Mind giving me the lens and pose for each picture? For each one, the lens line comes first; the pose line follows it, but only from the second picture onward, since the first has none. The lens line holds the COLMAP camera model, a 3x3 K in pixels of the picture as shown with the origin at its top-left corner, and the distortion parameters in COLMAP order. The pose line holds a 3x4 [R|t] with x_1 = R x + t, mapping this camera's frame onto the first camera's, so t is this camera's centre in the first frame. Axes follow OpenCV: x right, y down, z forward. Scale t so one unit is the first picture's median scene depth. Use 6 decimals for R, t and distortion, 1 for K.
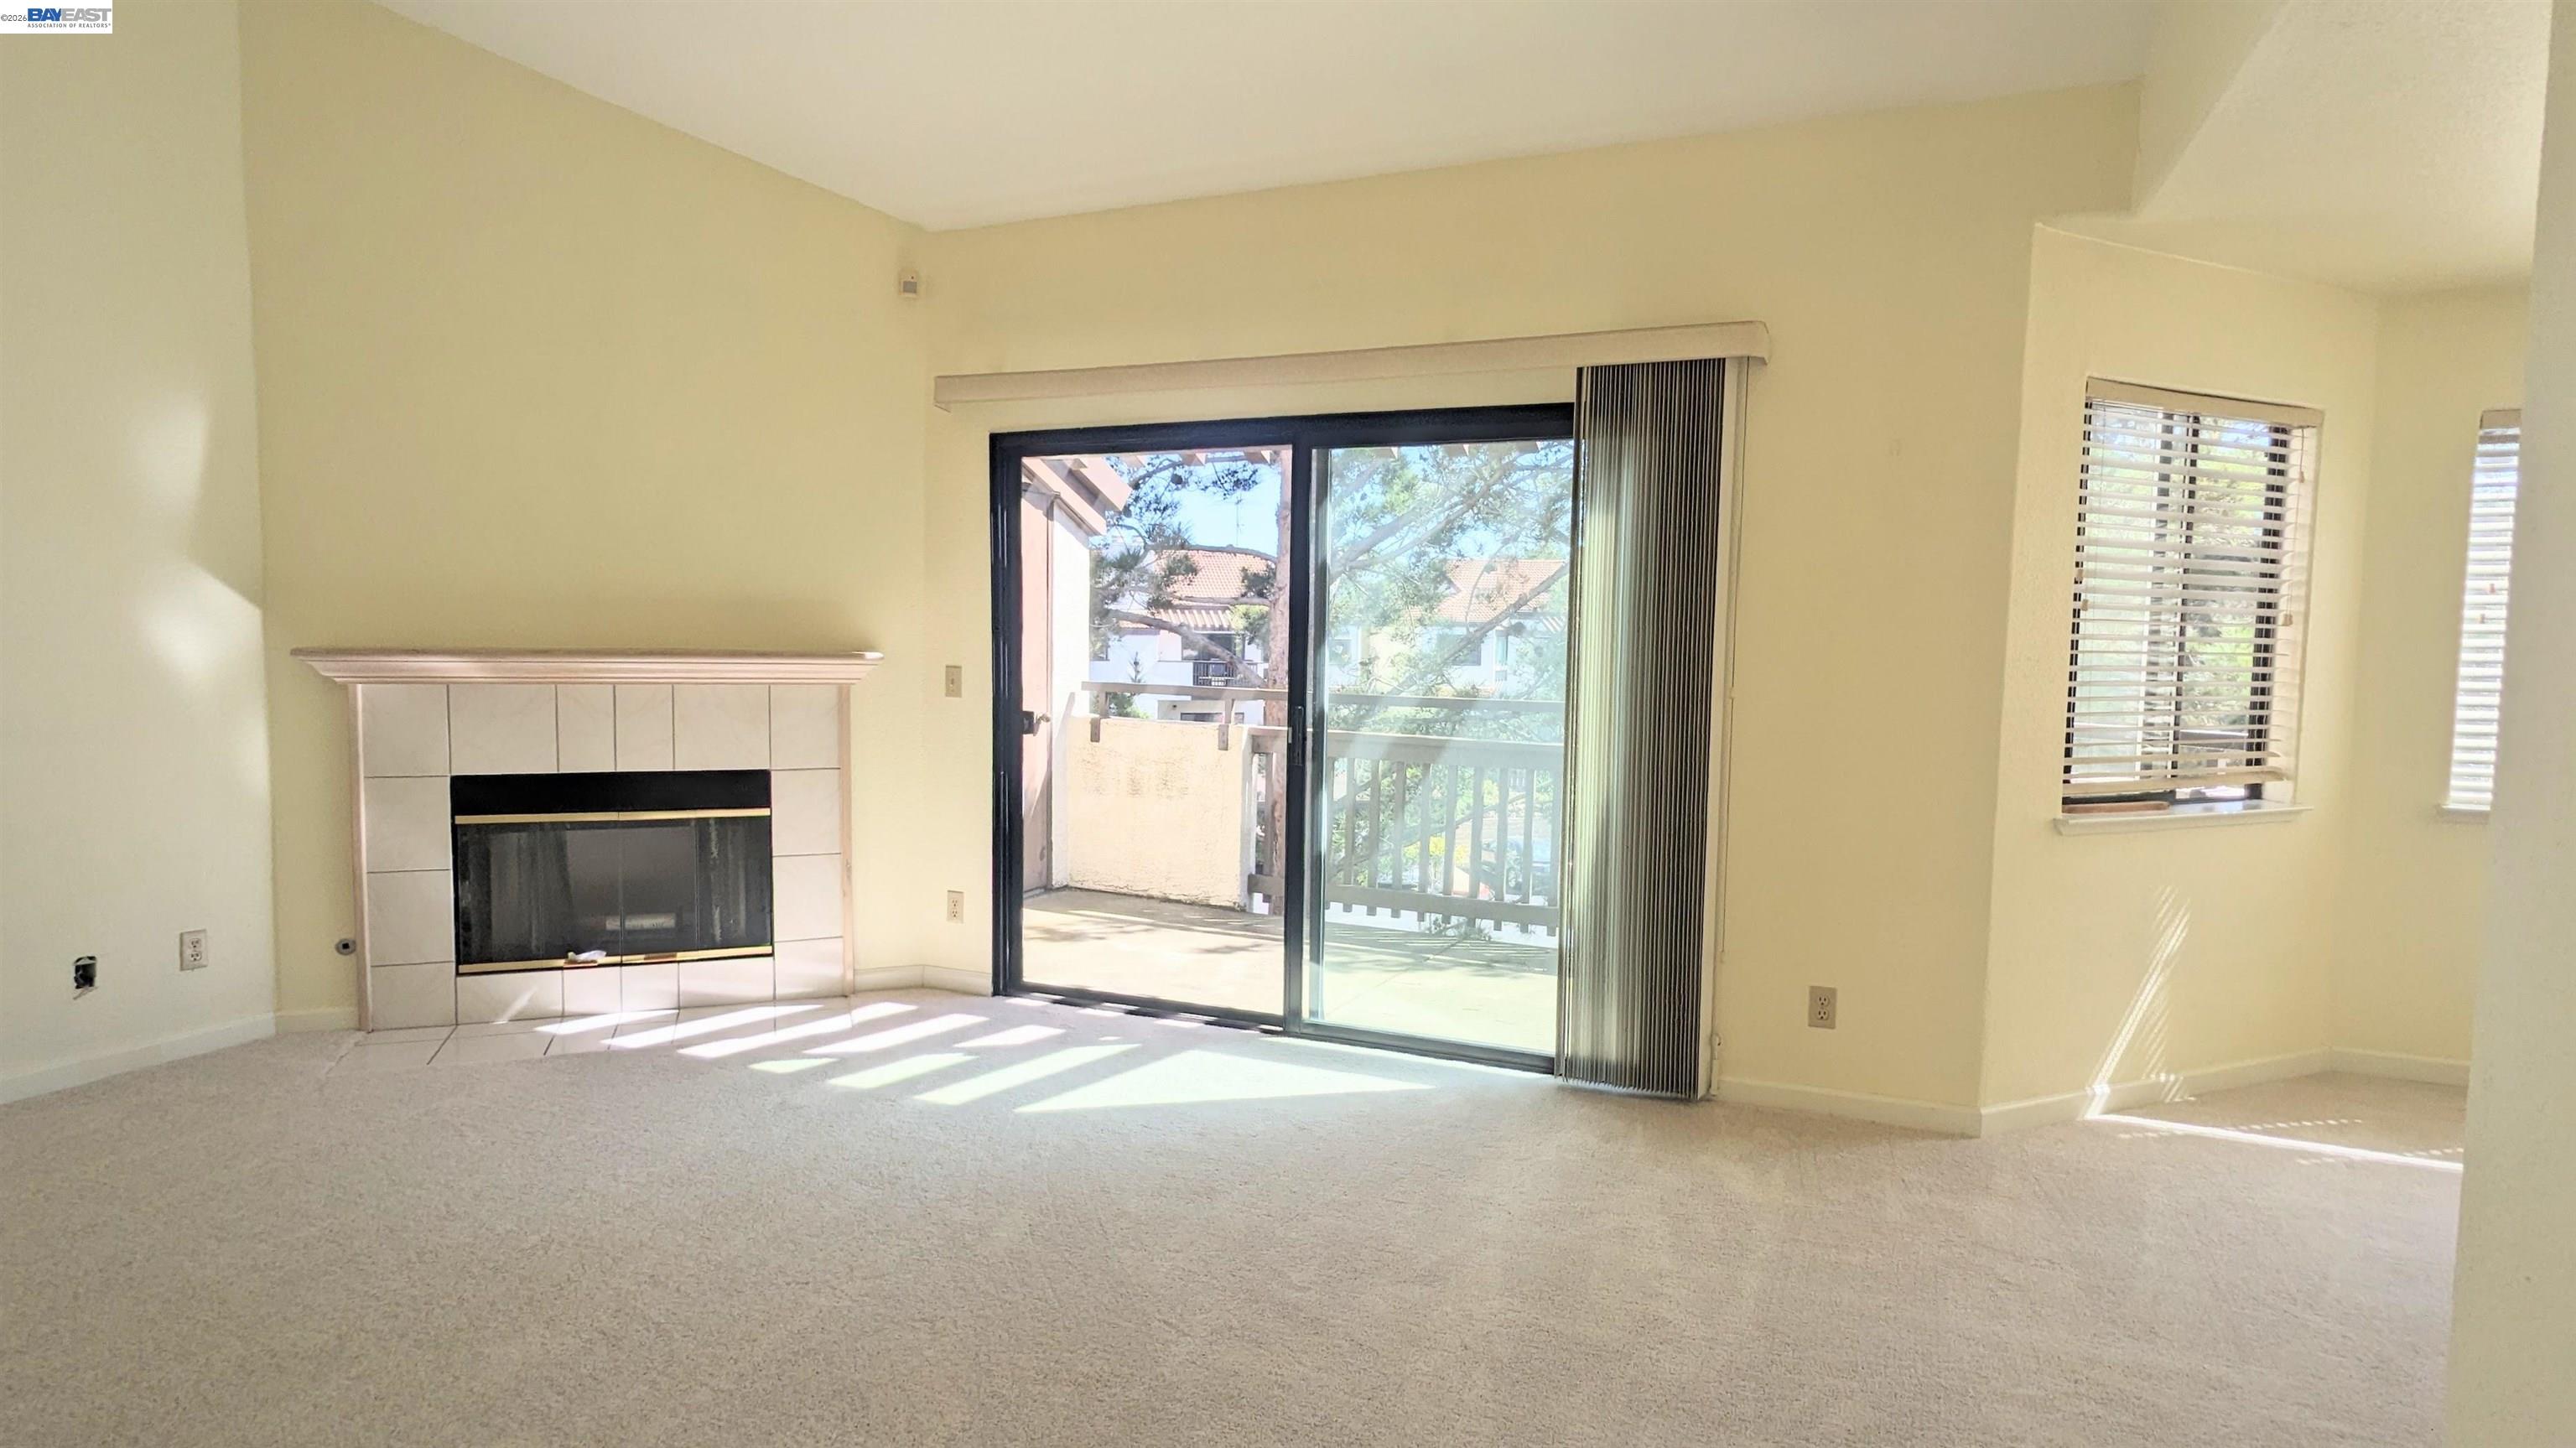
lens RADIAL K [[1255.7, 0, 1288.0], [0, 1255.7, 724.0], [0, 0, 1]] dist [-0.001719, -0.000069]
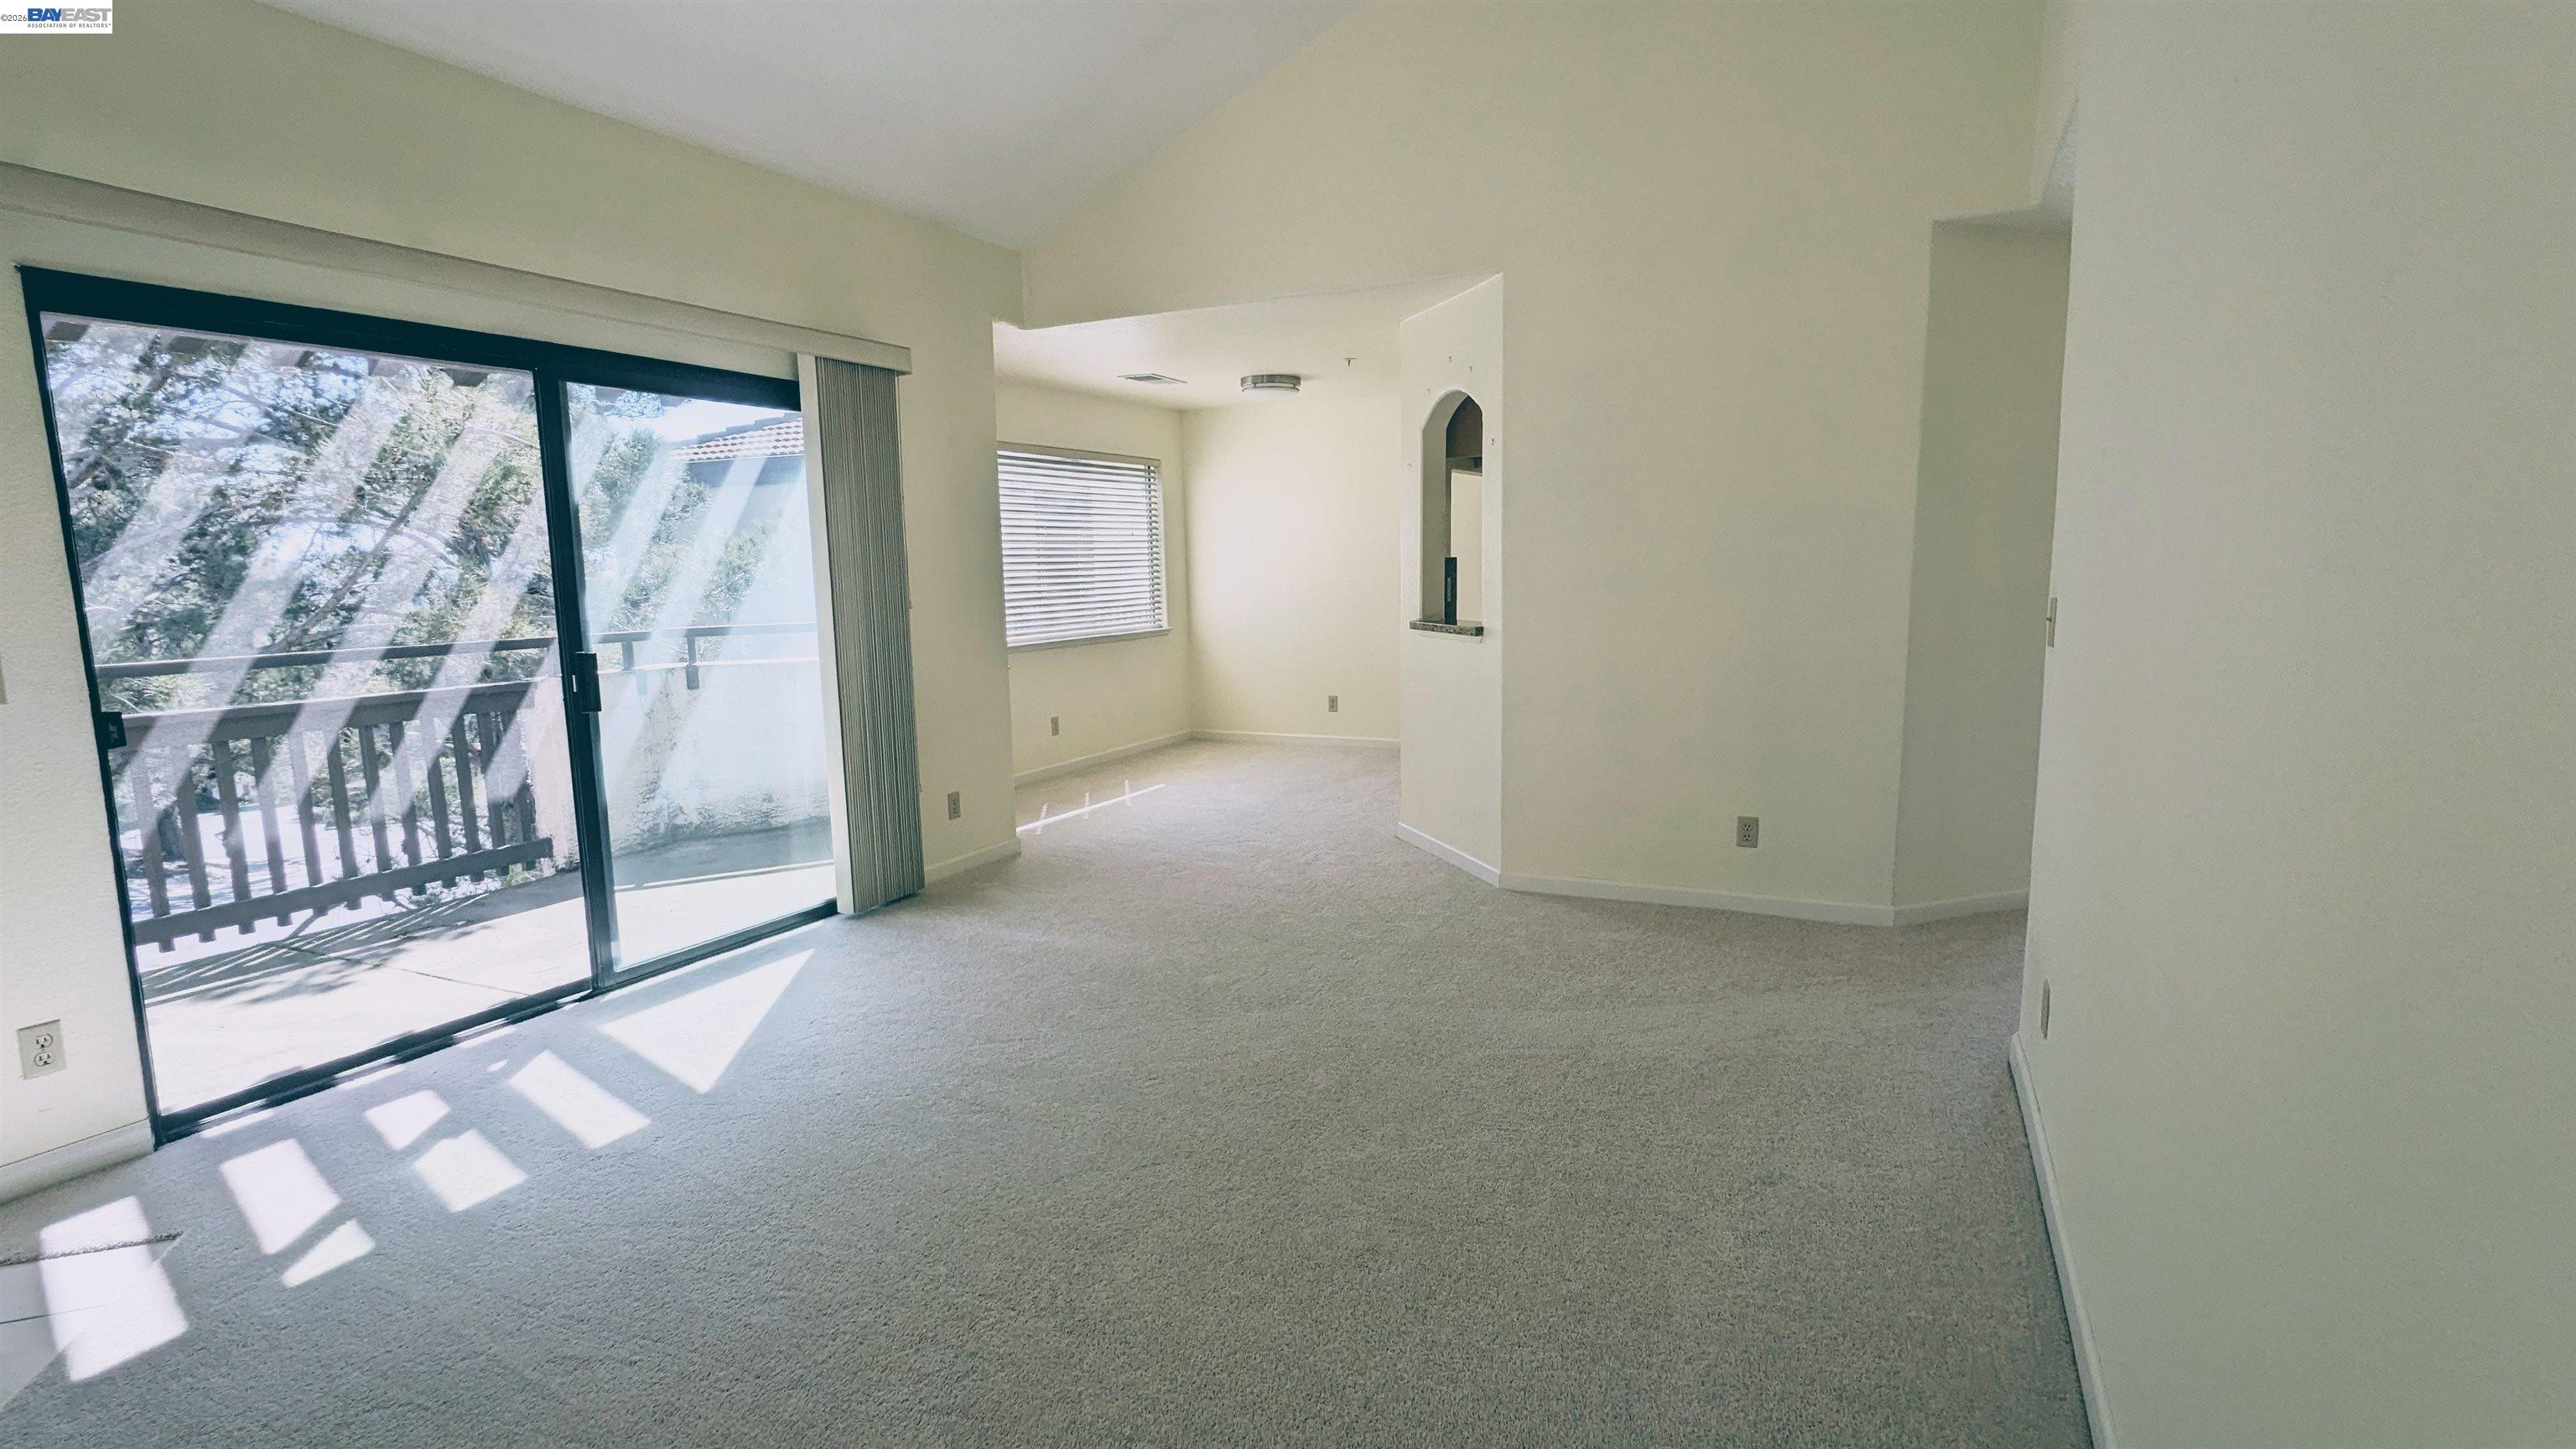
lens RADIAL K [[1255.8, 0, 1288.0], [0, 1255.8, 724.5], [0, 0, 1]] dist [-0.001719, -0.000069]
pose [[0.077914, -0.153282, 0.985106, -0.896968], [0.078136, 0.986009, 0.147243, -0.058961], [-0.993893, 0.065499, 0.088801, 0.380702]]
